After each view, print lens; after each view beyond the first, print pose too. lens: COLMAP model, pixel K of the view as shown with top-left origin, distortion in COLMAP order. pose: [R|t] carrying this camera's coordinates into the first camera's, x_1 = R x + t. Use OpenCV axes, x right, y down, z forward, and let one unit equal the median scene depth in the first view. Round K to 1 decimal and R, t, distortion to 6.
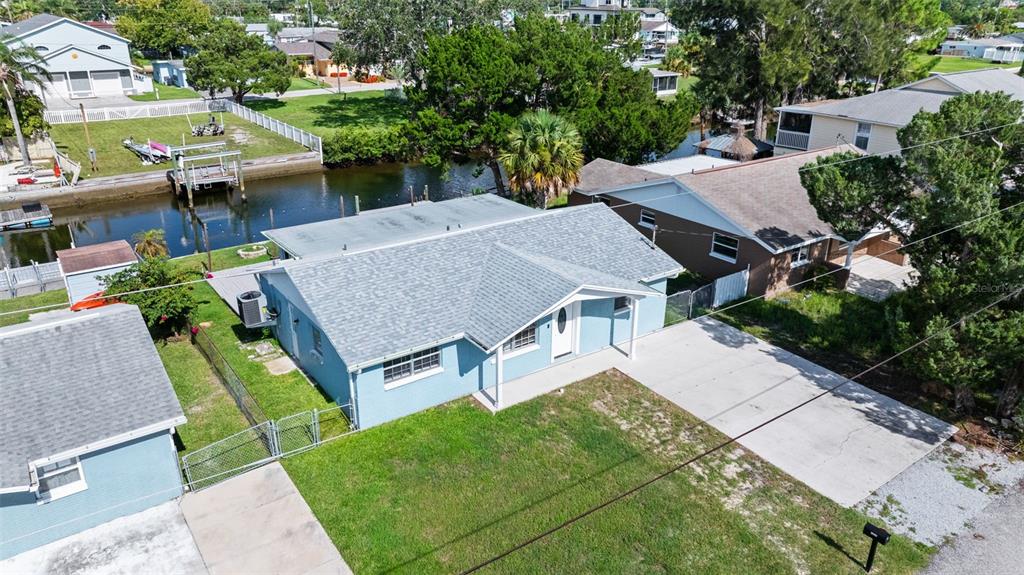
lens RADIAL K [[738.6, 0, 512.0], [0, 738.6, 287.5], [0, 0, 1]] dist [-0.008649, 0.001514]
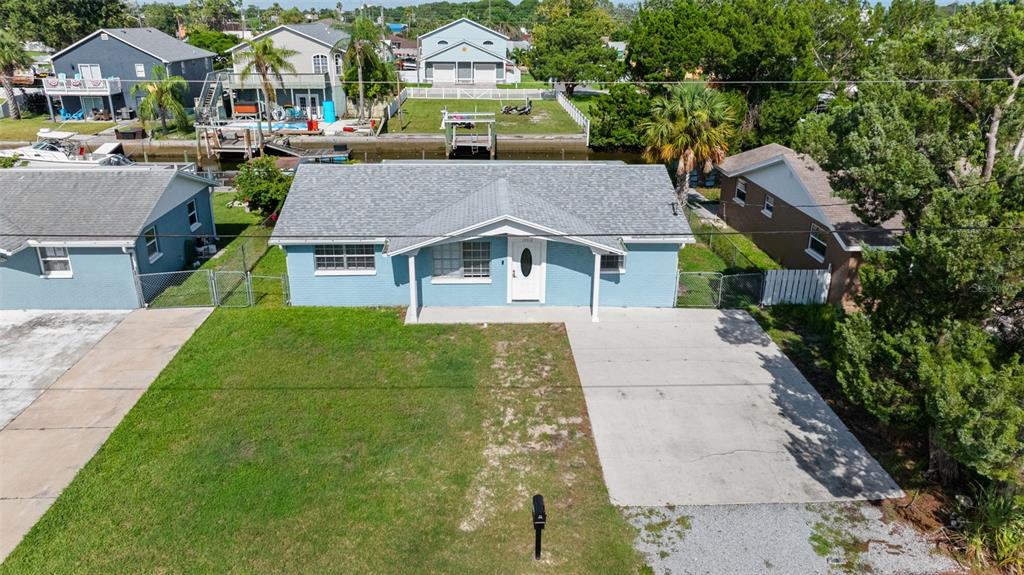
lens RADIAL K [[738.6, 0, 512.0], [0, 738.6, 287.5], [0, 0, 1]] dist [-0.008649, 0.001514]
pose [[0.822607, 0.192984, -0.534860, 0.559194], [-0.213102, 0.976719, 0.024664, 0.055640], [0.527167, 0.093691, 0.844581, 0.183922]]
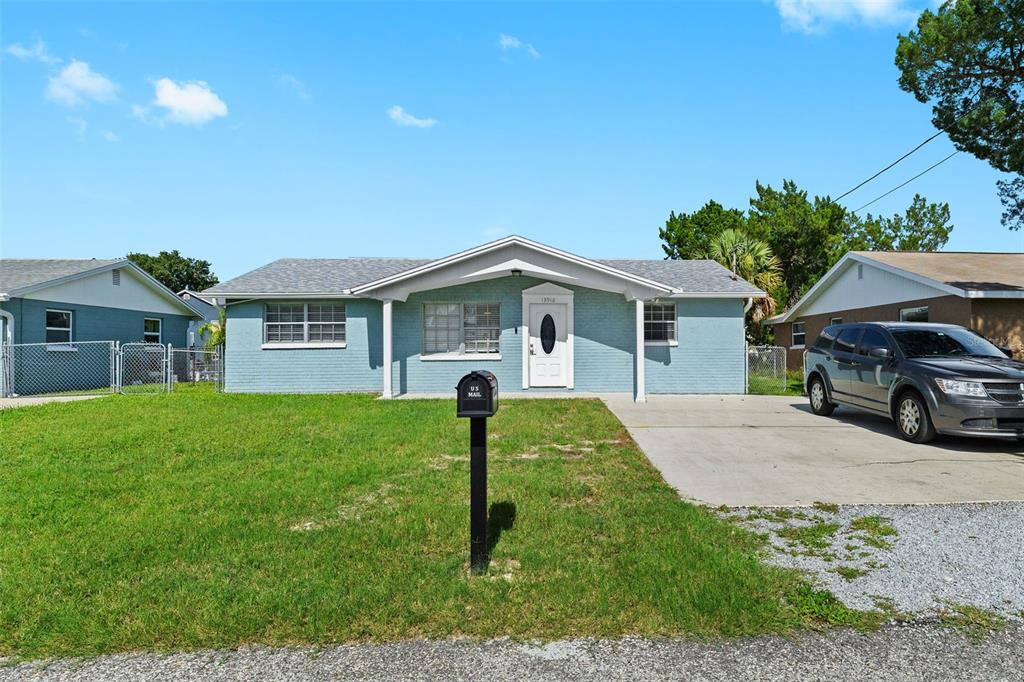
lens RADIAL K [[644.3, 0, 586.9], [0, 644.3, 341.5], [0, 0, 1]] dist [0.020068, 0.000455]
pose [[0.839150, 0.000287, -0.543900, 0.439664], [-0.202060, 0.928596, -0.311257, 0.236281], [0.504974, 0.371092, 0.779290, 0.514477]]
